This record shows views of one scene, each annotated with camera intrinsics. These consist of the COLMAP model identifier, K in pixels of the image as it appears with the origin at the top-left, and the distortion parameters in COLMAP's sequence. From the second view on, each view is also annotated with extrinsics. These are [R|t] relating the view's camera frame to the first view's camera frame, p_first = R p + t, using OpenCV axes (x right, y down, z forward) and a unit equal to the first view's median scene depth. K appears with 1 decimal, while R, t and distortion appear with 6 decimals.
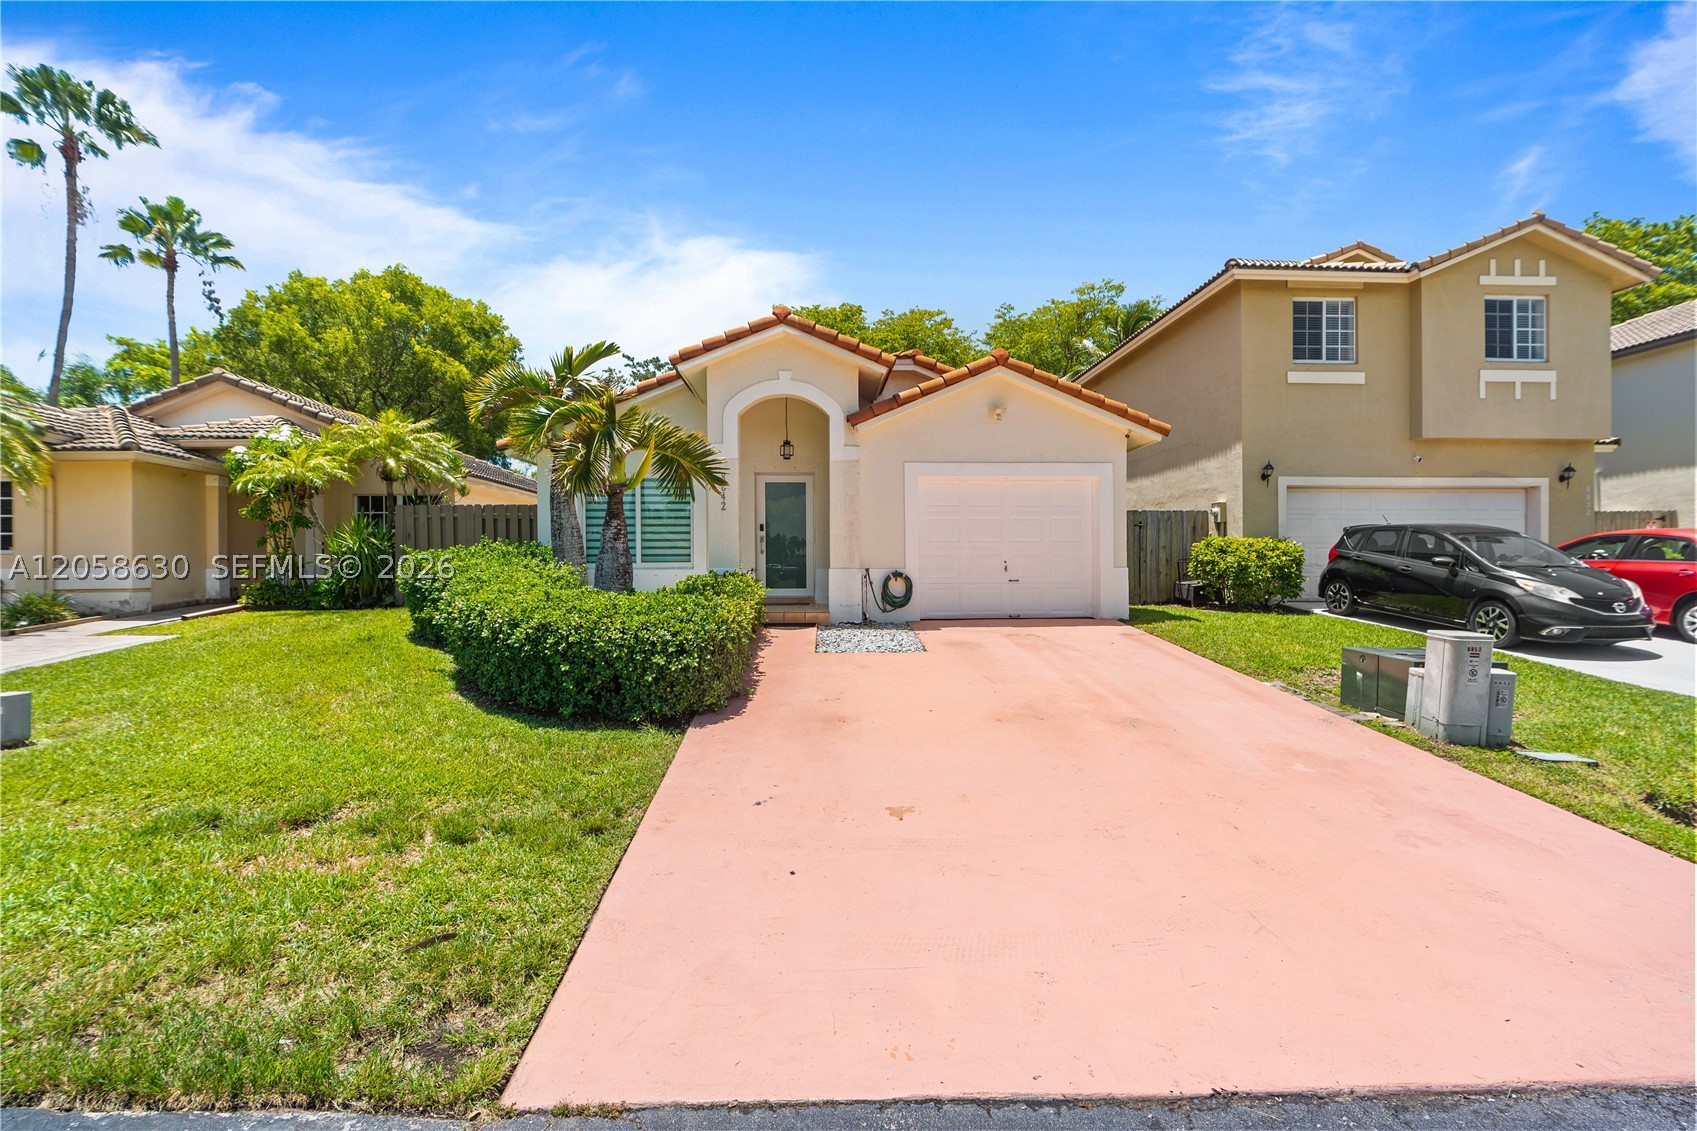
lens RADIAL K [[754.4, 0, 851.1], [0, 754.4, 576.4], [0, 0, 1]] dist [-0.008976, 0.004189]
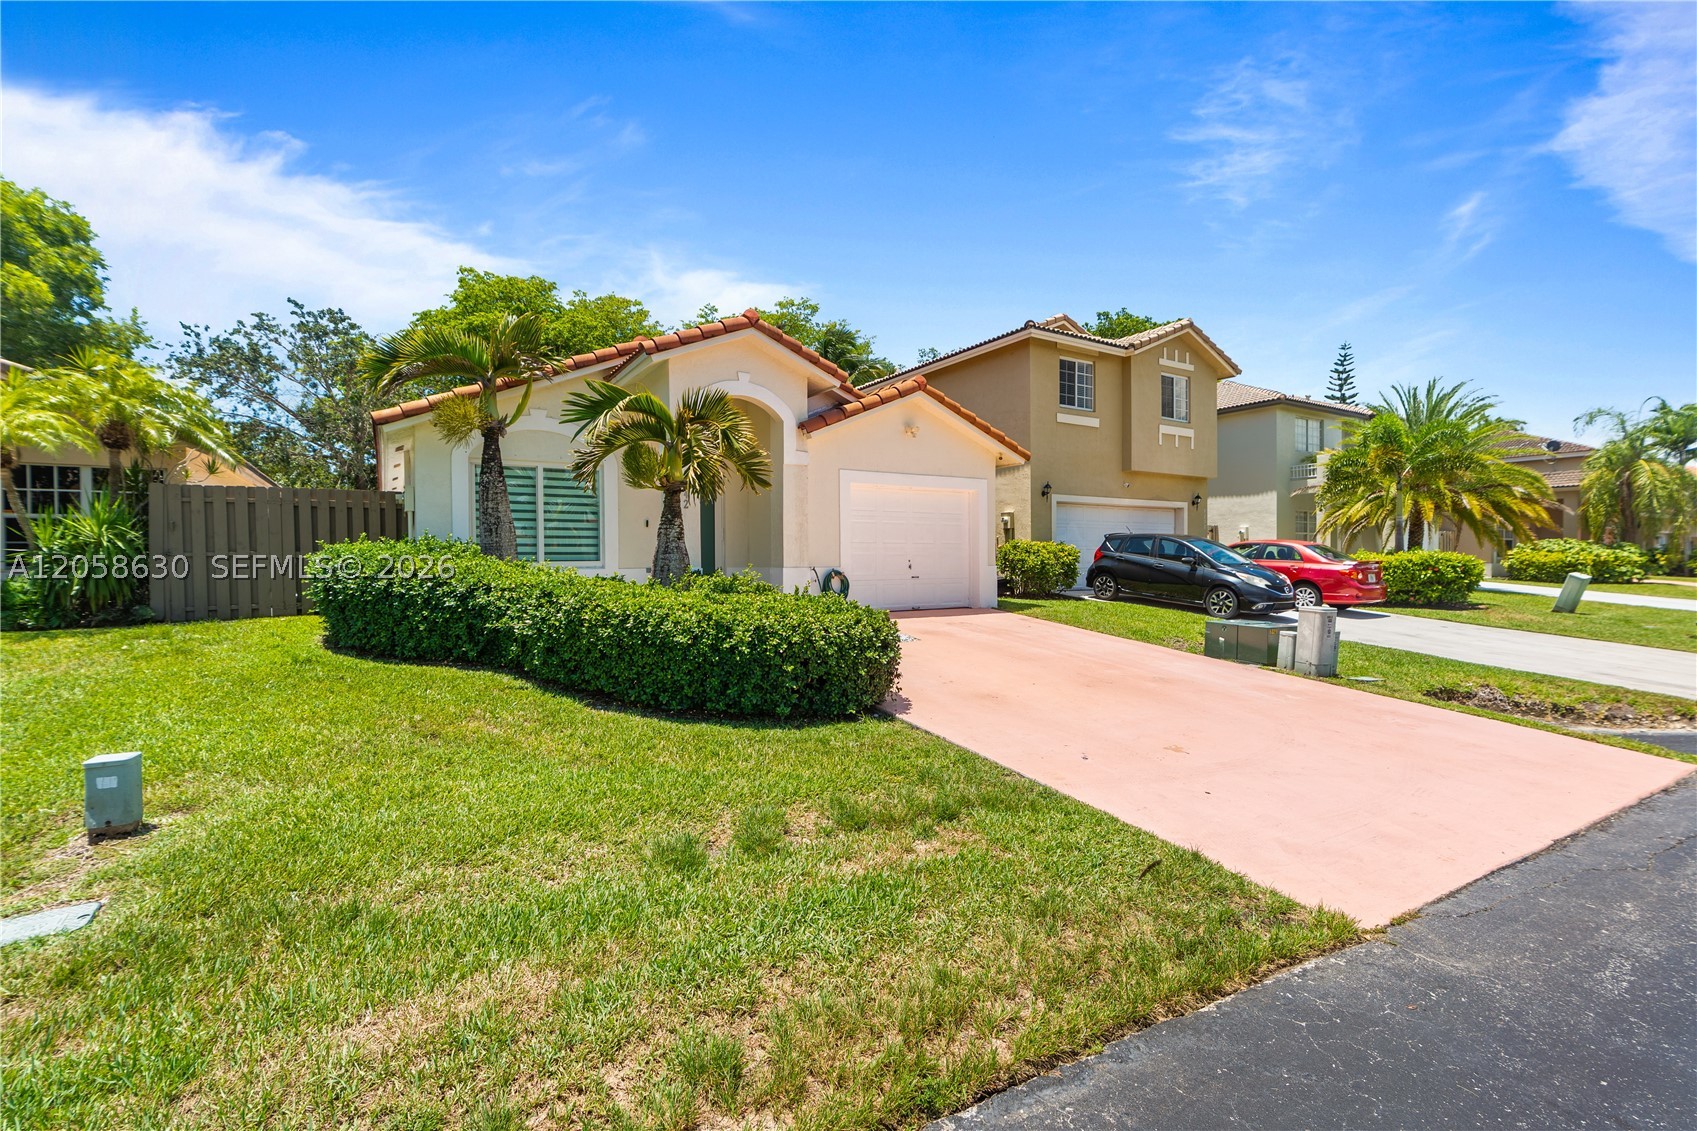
lens RADIAL K [[754.4, 0, 849.1], [0, 754.4, 578.7], [0, 0, 1]] dist [-0.008976, 0.004189]
pose [[0.878076, -0.012130, 0.478367, -0.370453], [0.007409, 0.999903, 0.011754, -0.005312], [-0.478463, -0.006777, 0.878082, 0.030740]]
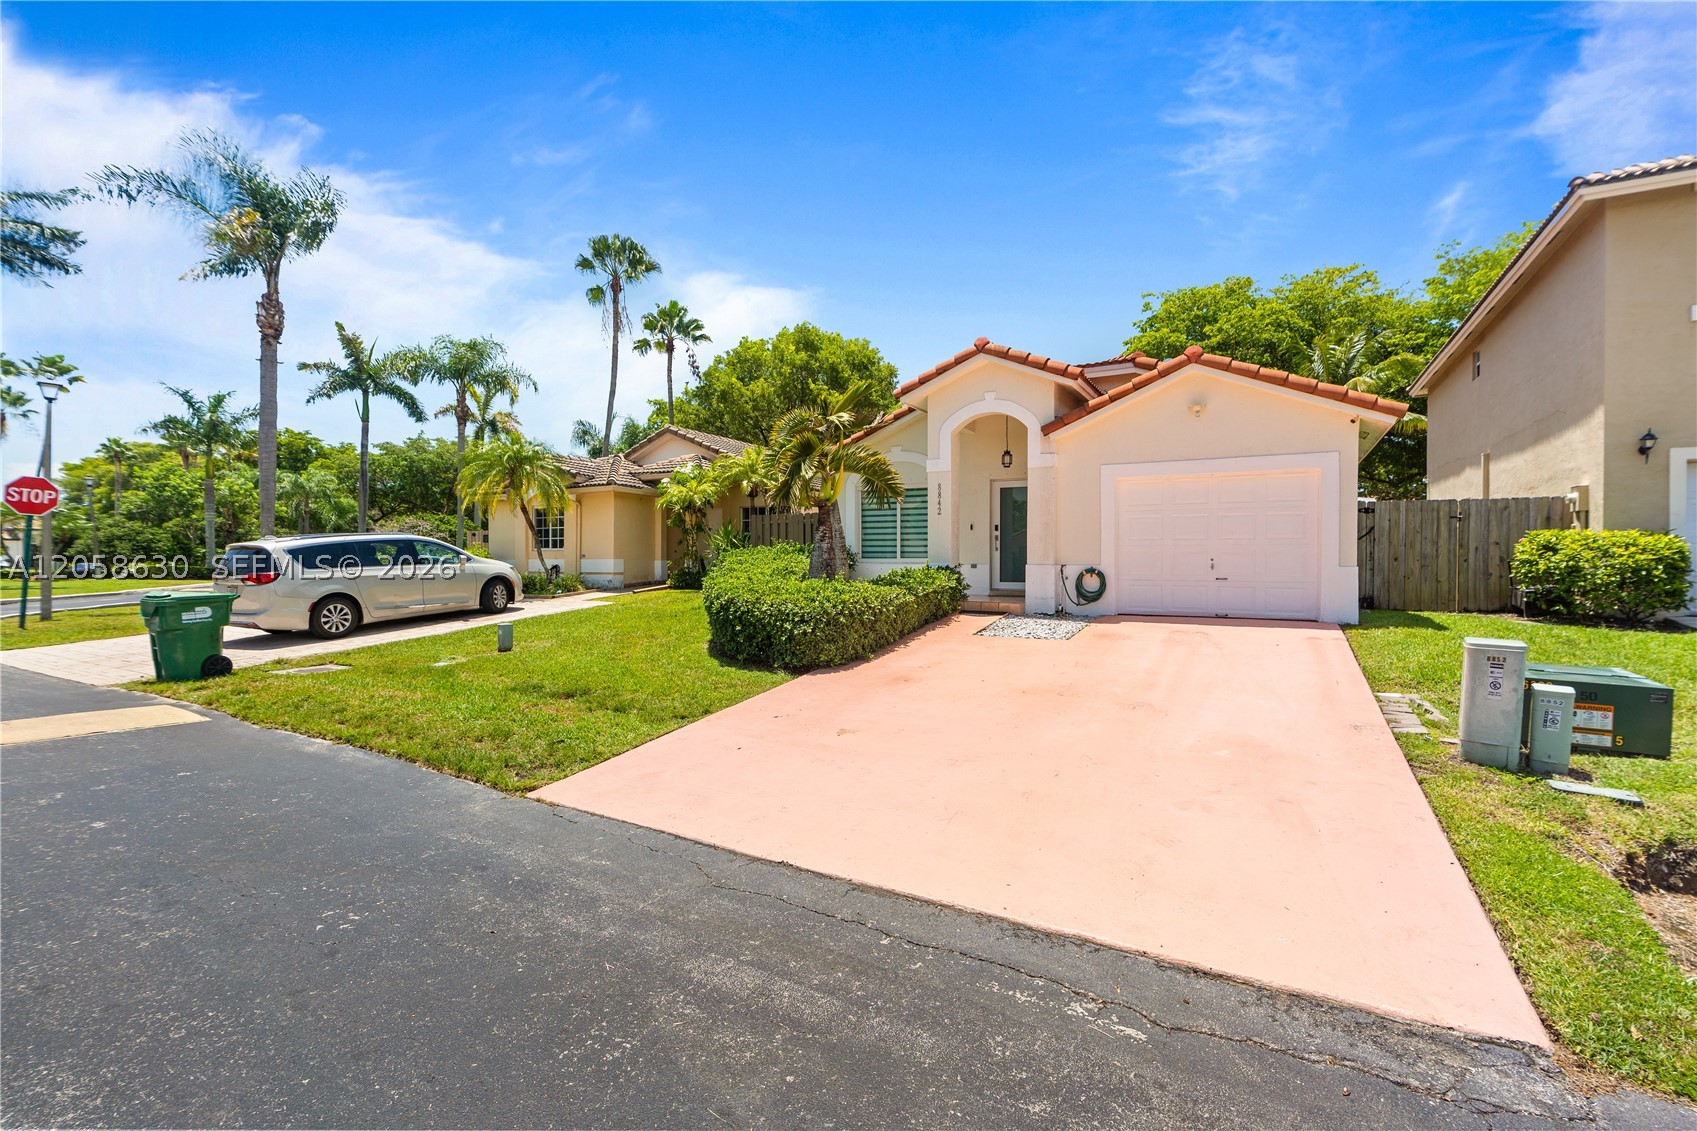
lens RADIAL K [[754.4, 0, 843.5], [0, 754.4, 572.4], [0, 0, 1]] dist [-0.008976, 0.004189]
pose [[0.847041, 0.016006, -0.531287, 0.277680], [-0.015472, 0.999865, 0.005454, -0.000249], [0.531303, 0.003600, 0.847174, -0.075983]]
